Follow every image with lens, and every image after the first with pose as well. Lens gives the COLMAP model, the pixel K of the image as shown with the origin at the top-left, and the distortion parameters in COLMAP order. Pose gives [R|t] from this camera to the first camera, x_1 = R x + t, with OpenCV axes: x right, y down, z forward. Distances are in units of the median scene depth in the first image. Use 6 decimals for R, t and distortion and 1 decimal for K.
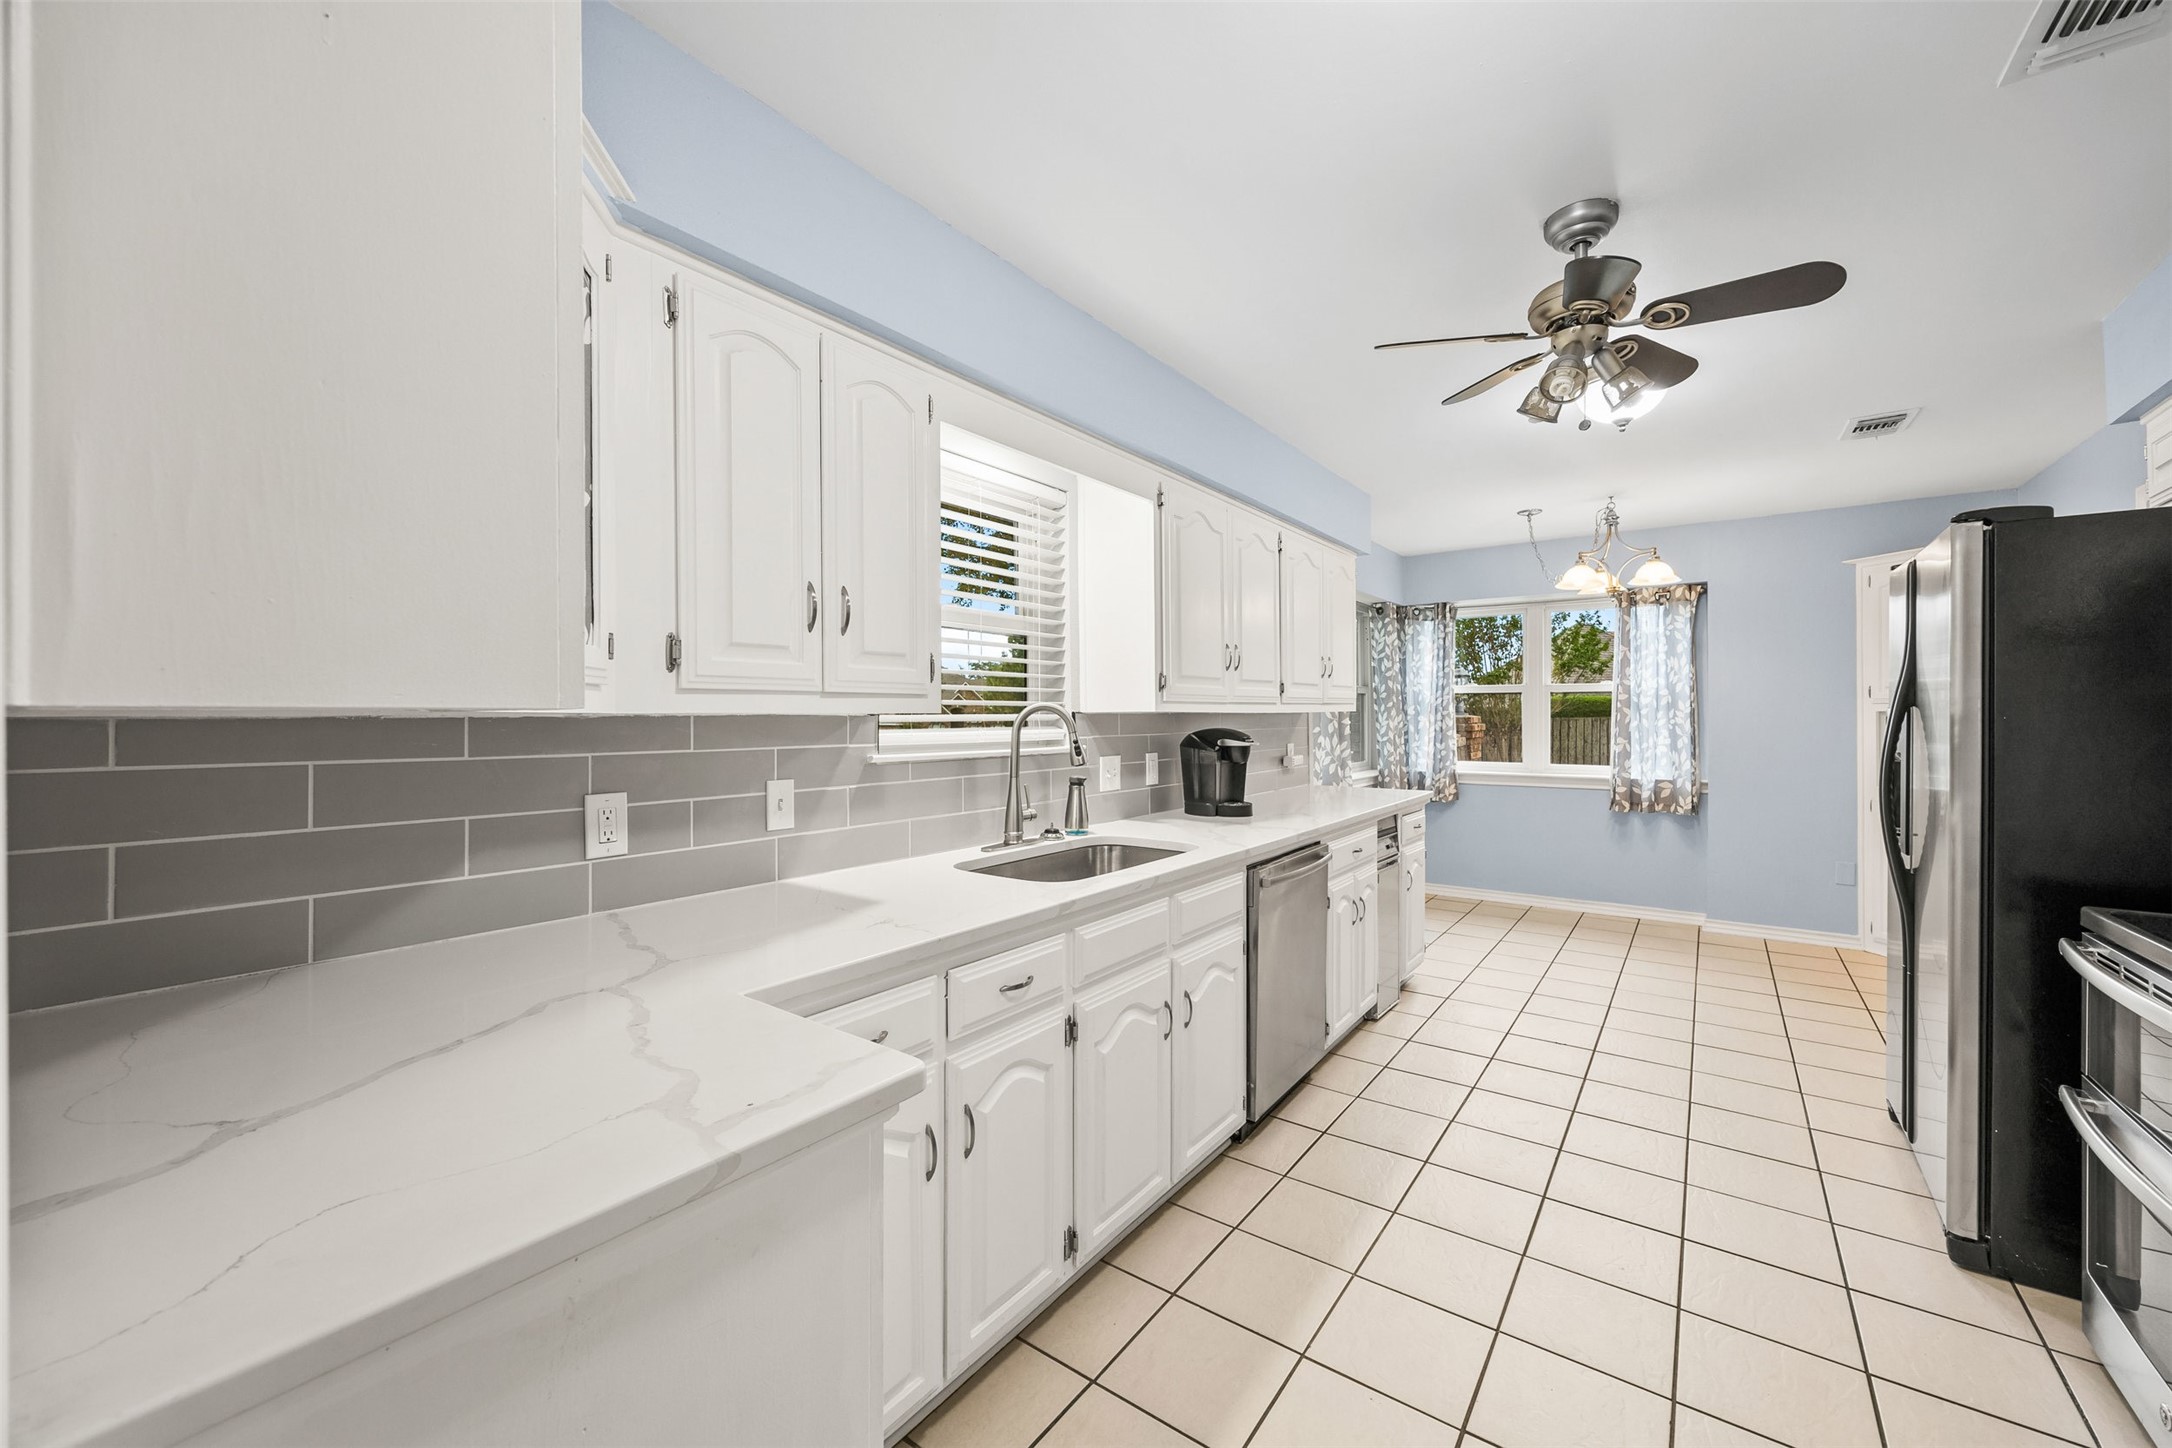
lens RADIAL K [[840.2, 0, 1090.4], [0, 840.2, 717.1], [0, 0, 1]] dist [-0.003778, 0.000077]
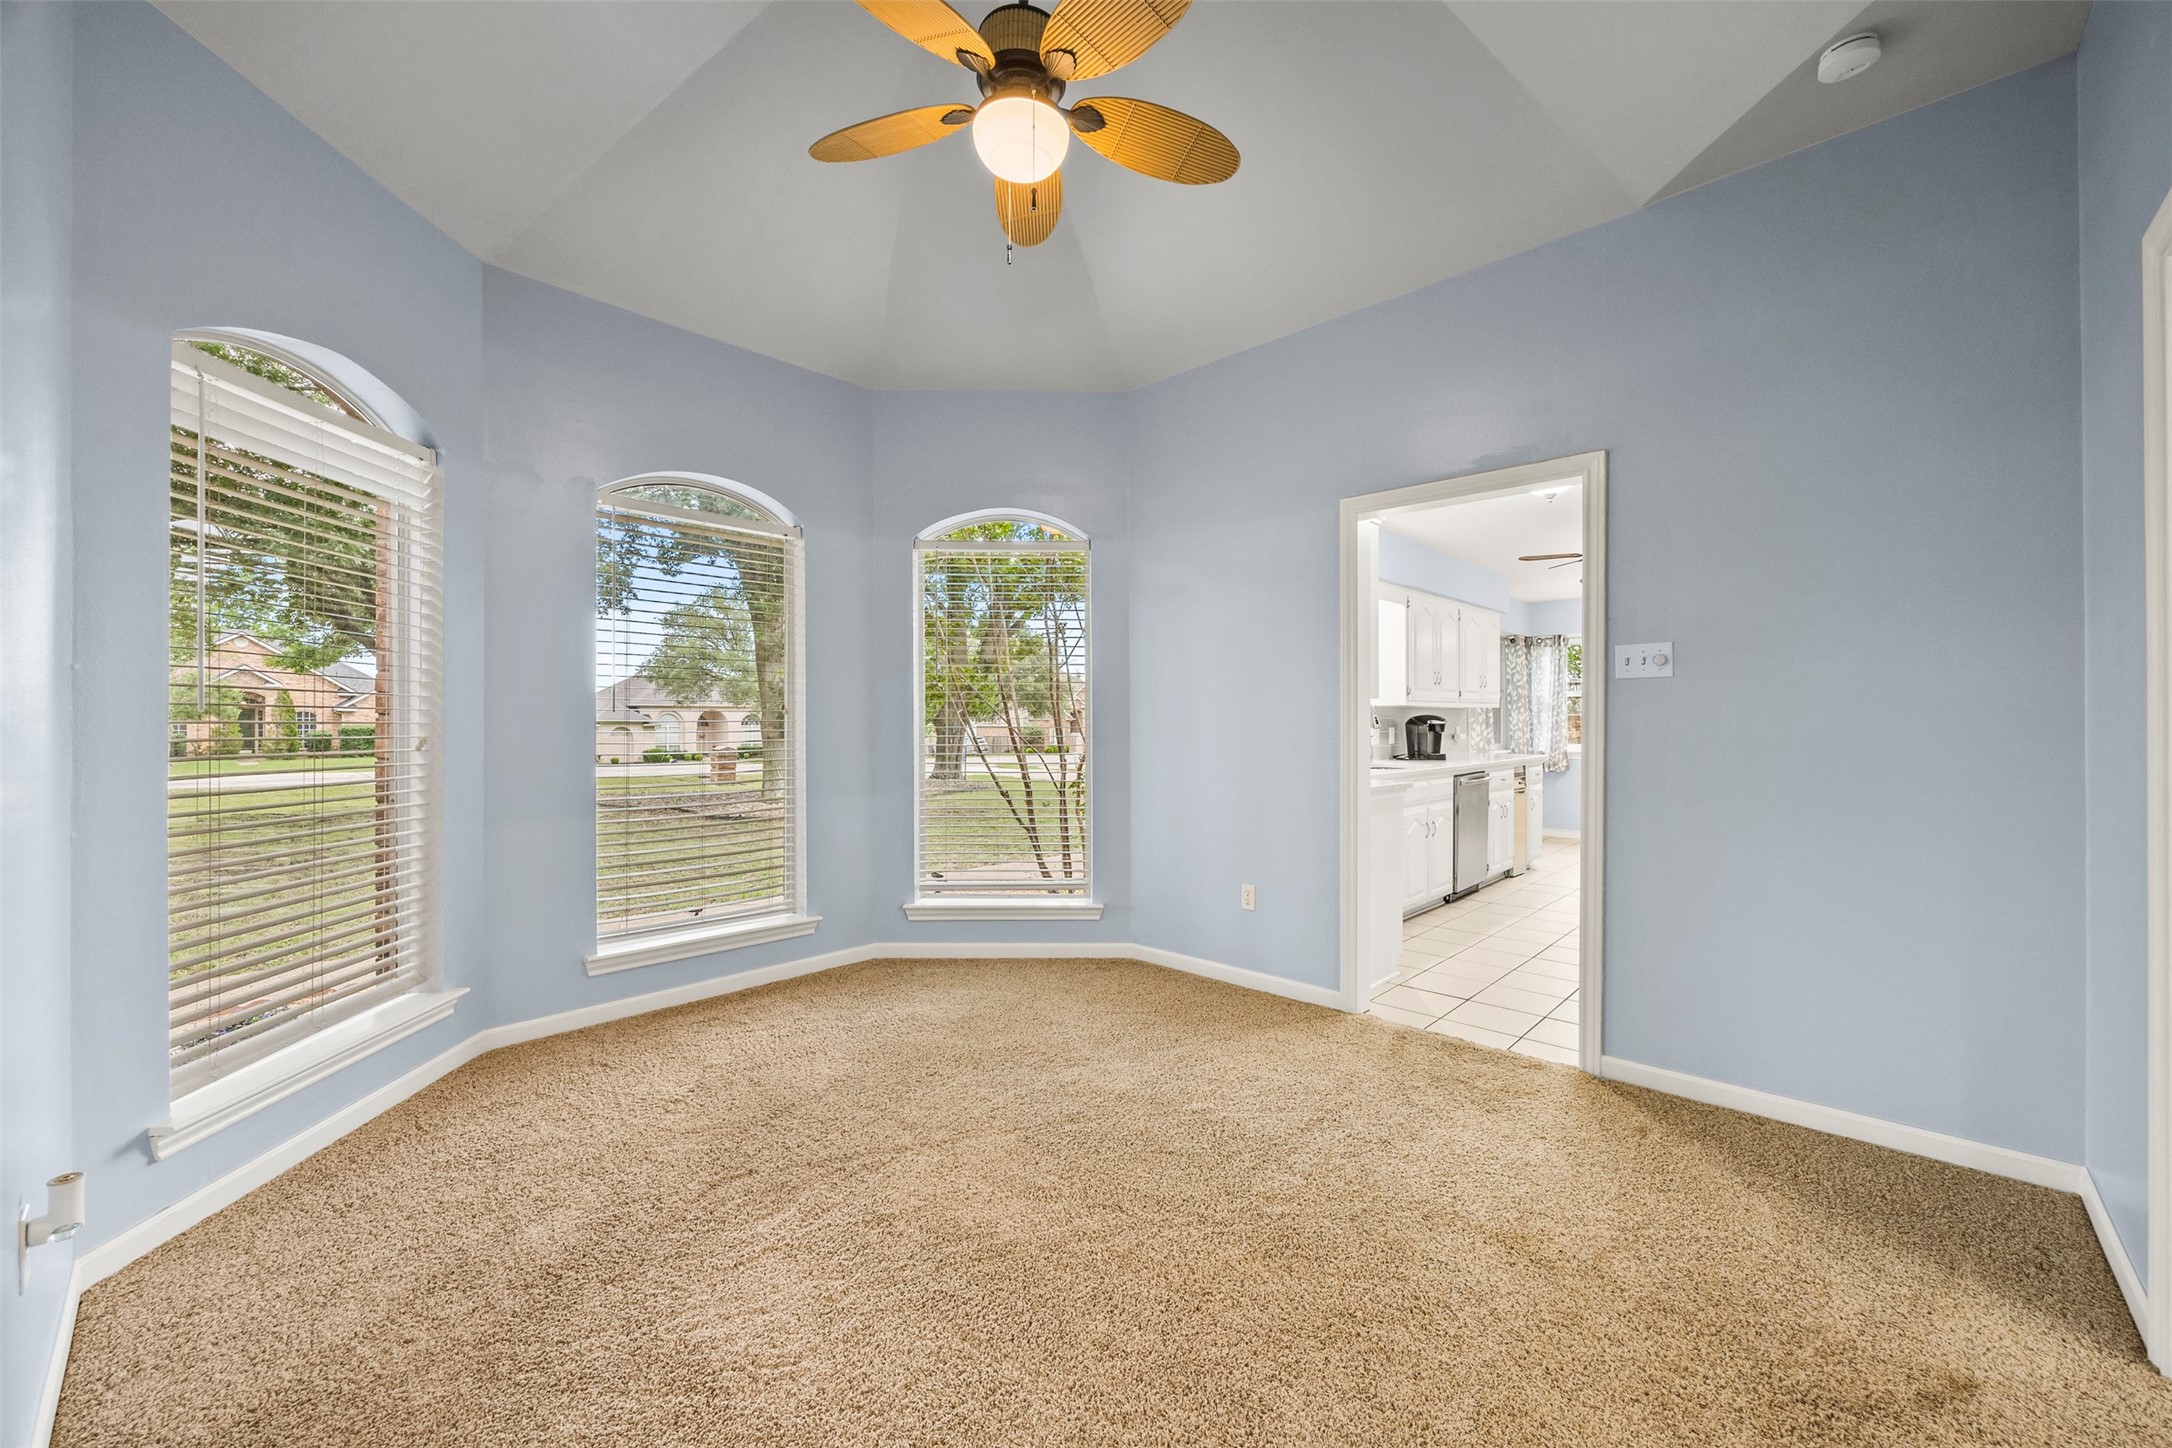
lens RADIAL K [[840.2, 0, 1090.8], [0, 840.2, 719.3], [0, 0, 1]] dist [-0.003778, 0.000077]
pose [[0.992335, 0.007704, -0.123338, -0.231812], [-0.007672, 0.999970, 0.000739, 0.017449], [0.123340, 0.000213, 0.992364, -0.616618]]
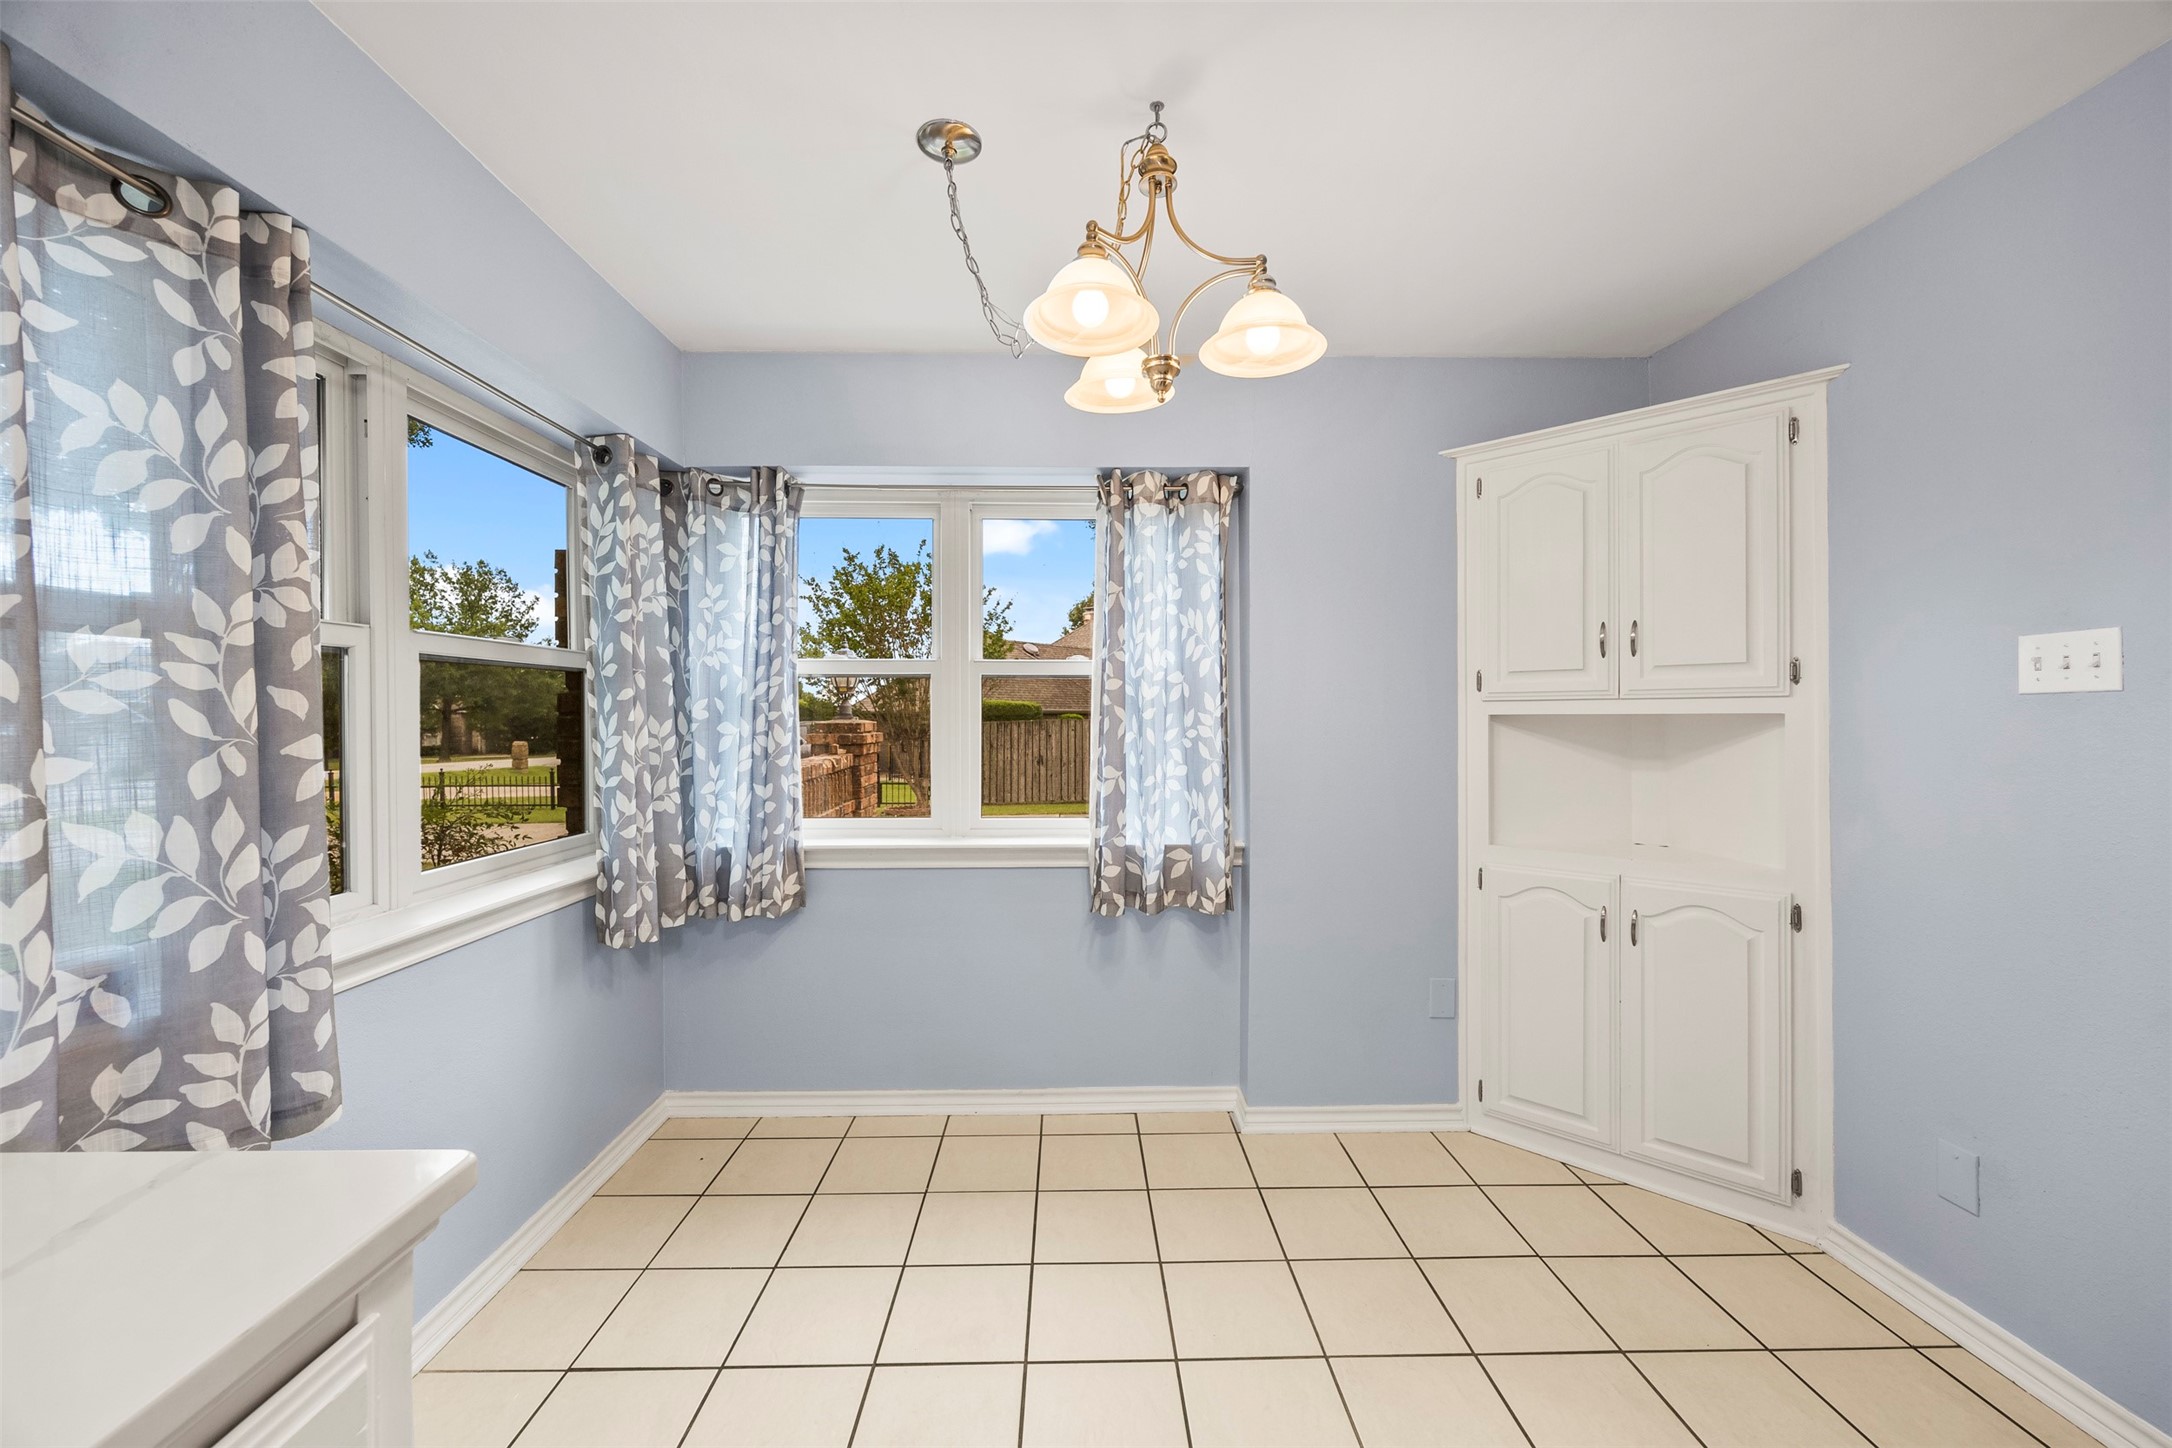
lens RADIAL K [[840.2, 0, 1082.1], [0, 840.2, 721.9], [0, 0, 1]] dist [-0.003778, 0.000077]
pose [[0.795615, -0.001609, 0.605801, 0.317580], [0.000900, 0.999999, 0.001474, -0.002643], [-0.605802, -0.000628, 0.795615, 0.614442]]
